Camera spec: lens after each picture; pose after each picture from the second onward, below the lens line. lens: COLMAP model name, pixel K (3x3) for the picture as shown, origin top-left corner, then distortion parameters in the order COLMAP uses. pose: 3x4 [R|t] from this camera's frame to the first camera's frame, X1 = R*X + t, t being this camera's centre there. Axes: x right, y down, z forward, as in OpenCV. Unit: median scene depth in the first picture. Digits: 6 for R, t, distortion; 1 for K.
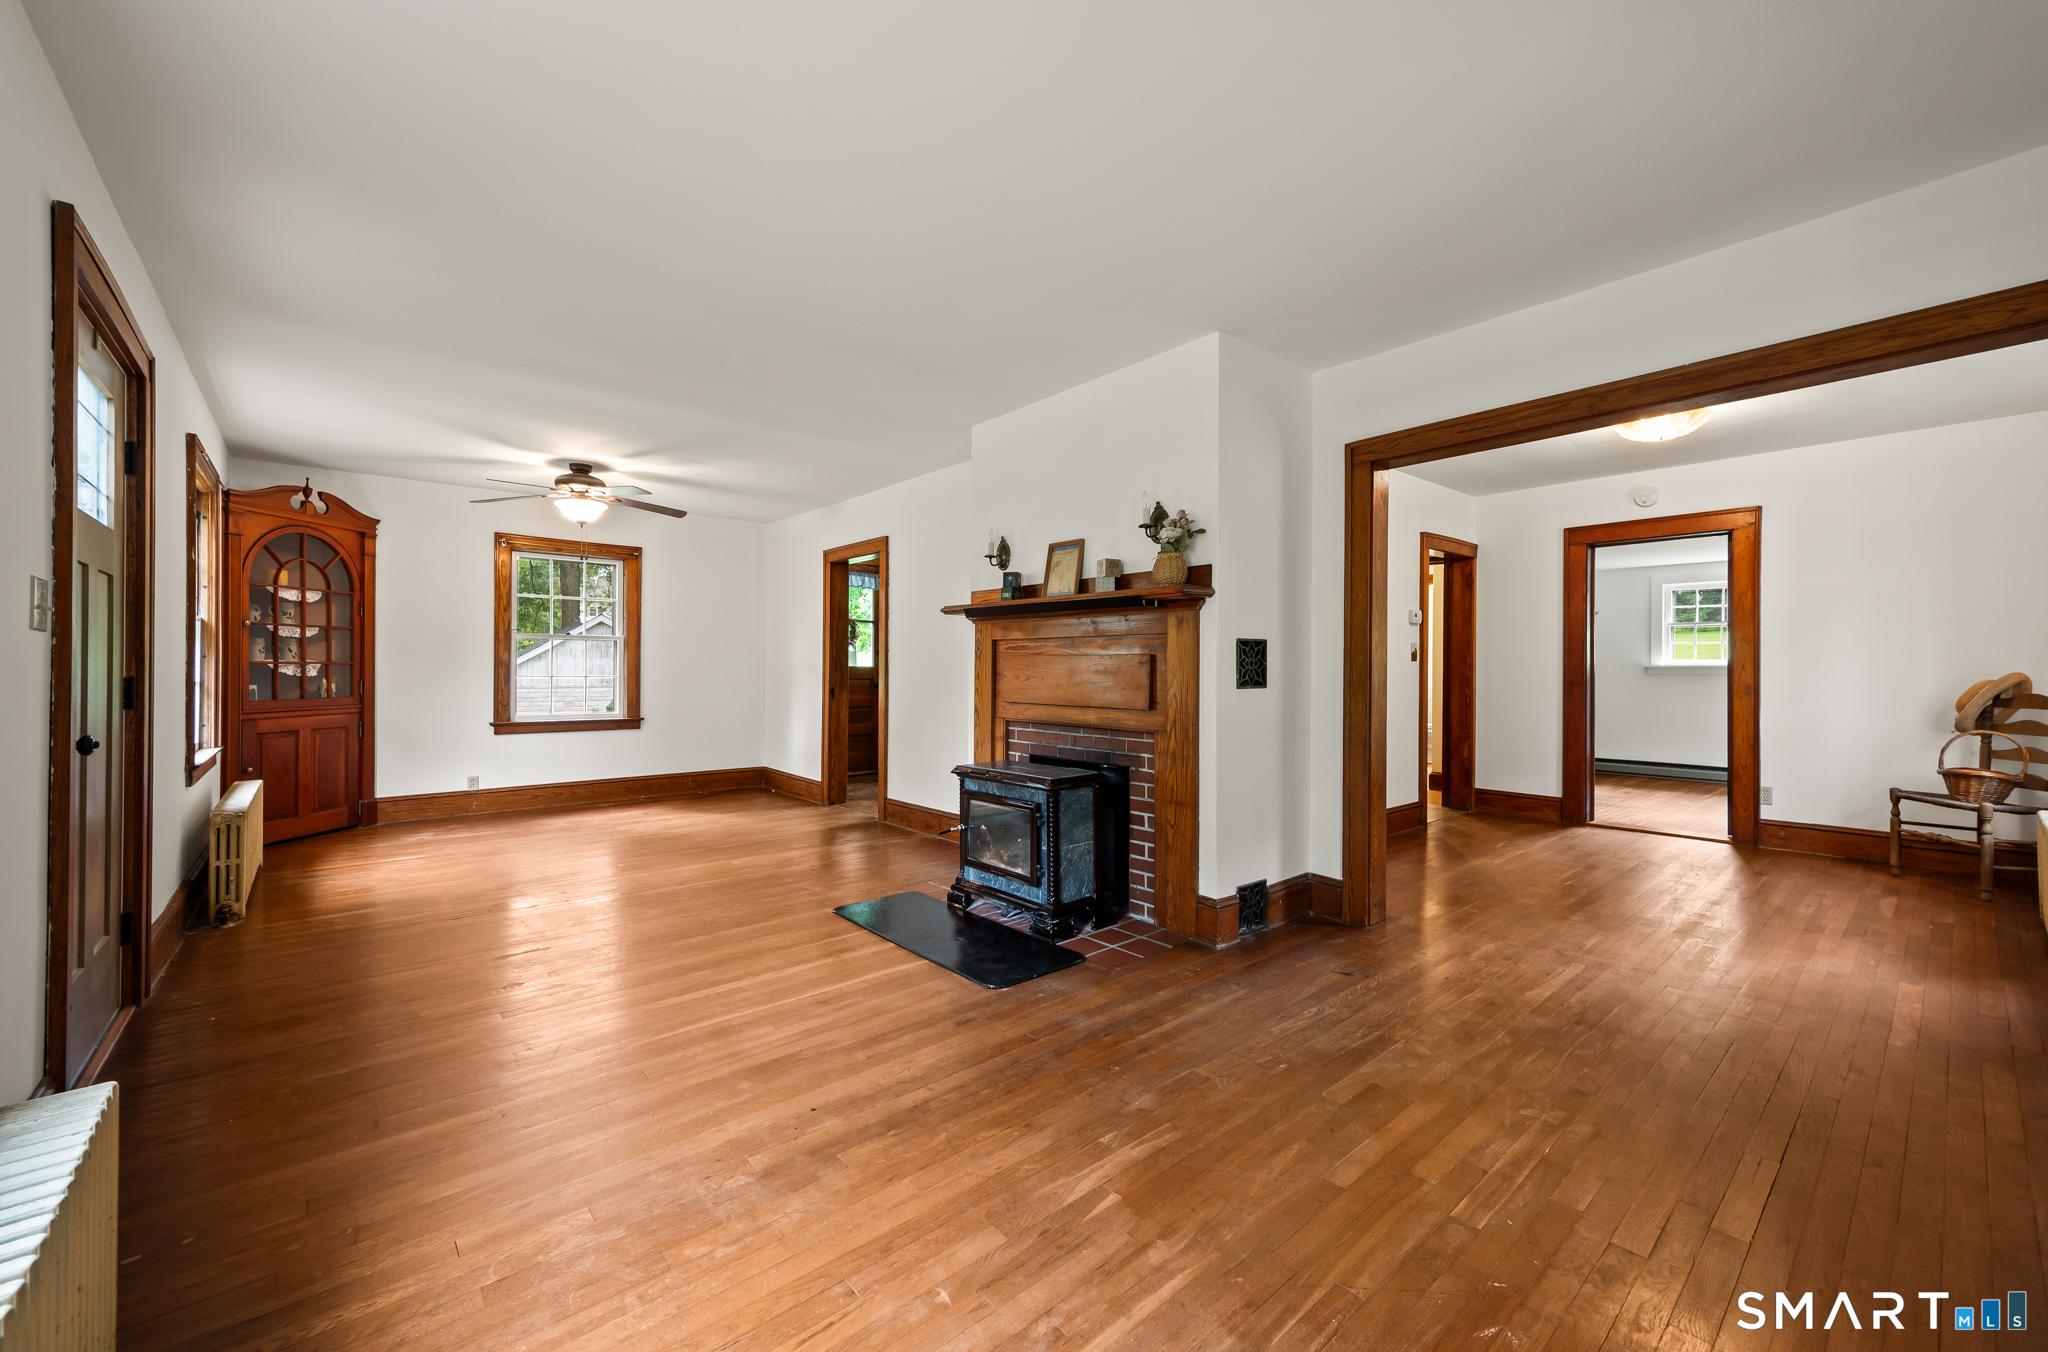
lens RADIAL K [[814.2, 0, 1022.8], [0, 814.2, 673.7], [0, 0, 1]] dist [0.015905, 0.000148]
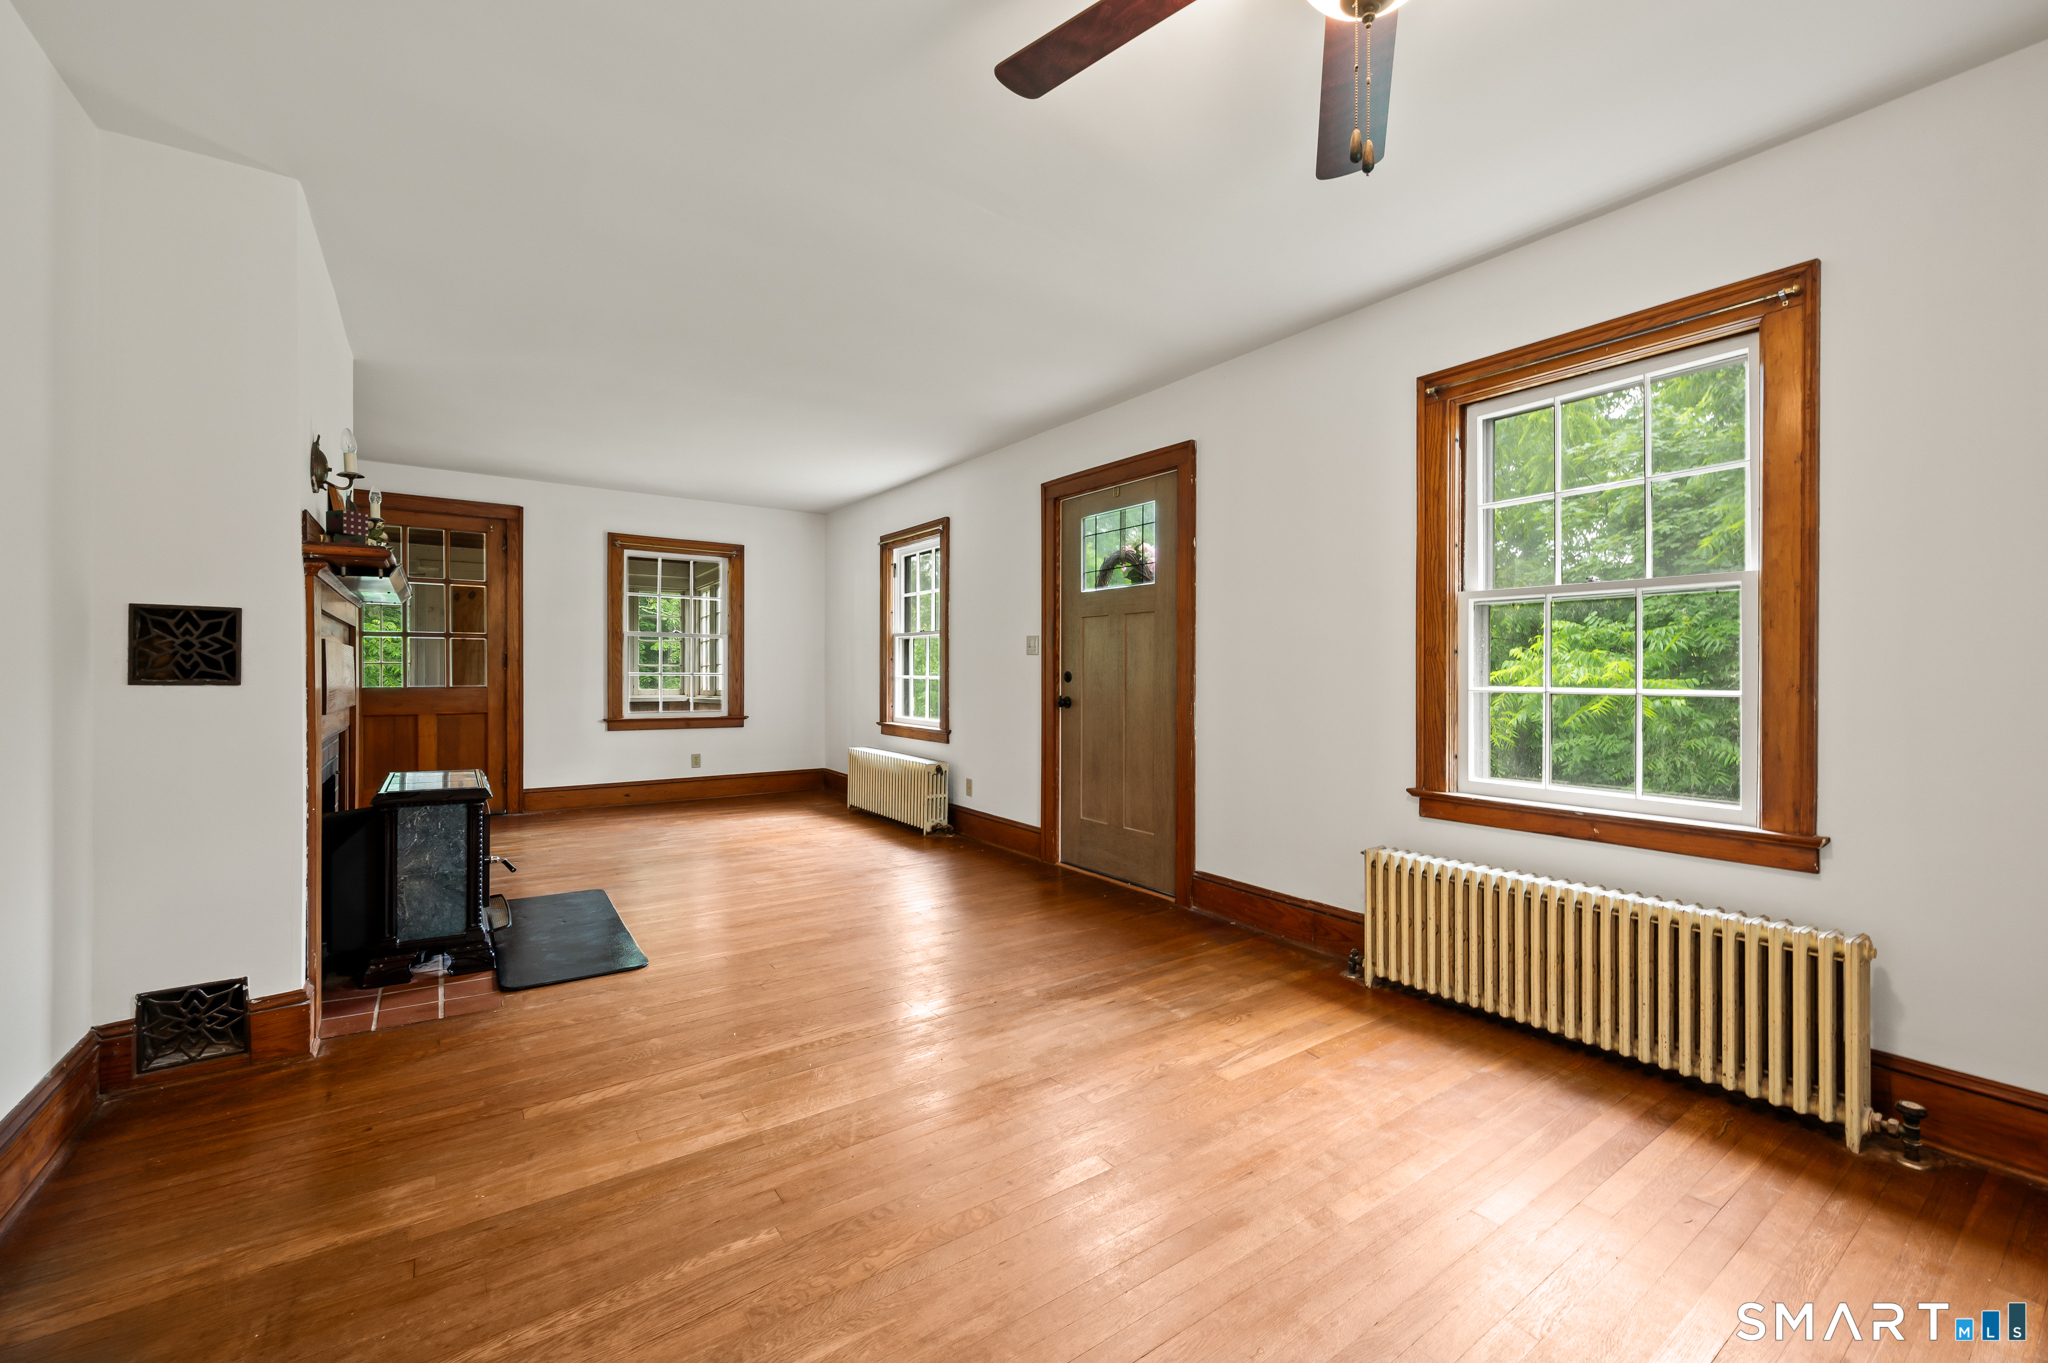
lens RADIAL K [[829.6, 0, 1032.5], [0, 829.6, 675.0], [0, 0, 1]] dist [-0.000637, -0.000387]
pose [[-0.995824, -0.003806, 0.091209, -0.684940], [-0.003424, 0.999985, 0.004340, 0.001460], [-0.091225, 0.004009, -0.995822, 1.771601]]
